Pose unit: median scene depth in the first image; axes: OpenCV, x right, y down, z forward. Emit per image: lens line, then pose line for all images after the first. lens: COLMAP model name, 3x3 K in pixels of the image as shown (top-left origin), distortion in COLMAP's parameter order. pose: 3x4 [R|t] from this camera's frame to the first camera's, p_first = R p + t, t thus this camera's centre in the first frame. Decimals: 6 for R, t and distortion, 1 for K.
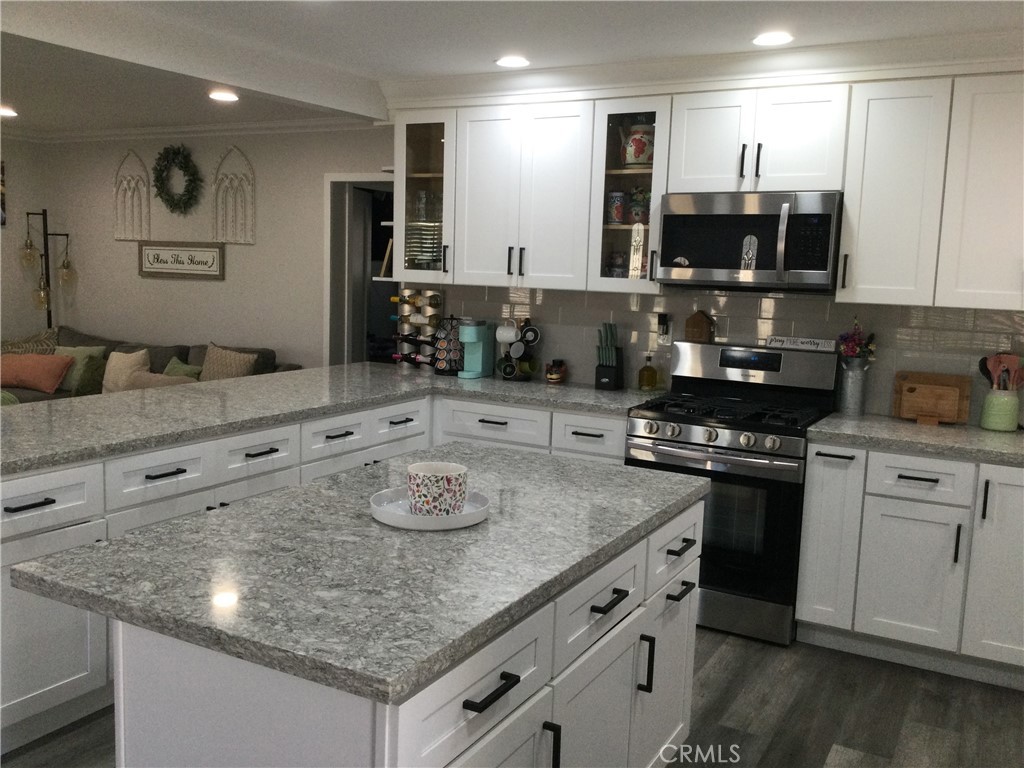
lens RADIAL K [[915.4, 0, 512.2], [0, 915.4, 381.6], [0, 0, 1]] dist [0.107252, -0.219778]
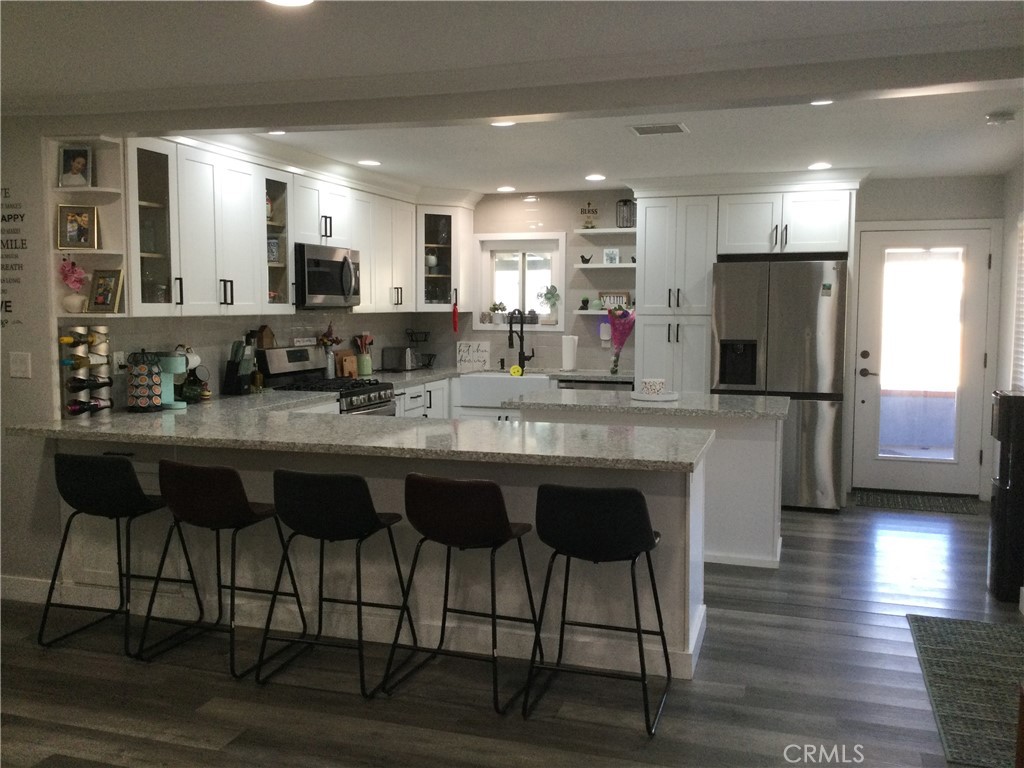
lens RADIAL K [[915.4, 0, 512.2], [0, 915.4, 381.6], [0, 0, 1]] dist [0.107252, -0.219778]
pose [[-0.189195, -0.118684, 0.974741, -1.226901], [0.112282, 0.983543, 0.141550, -0.151332], [-0.975499, 0.136226, -0.172755, 0.911178]]
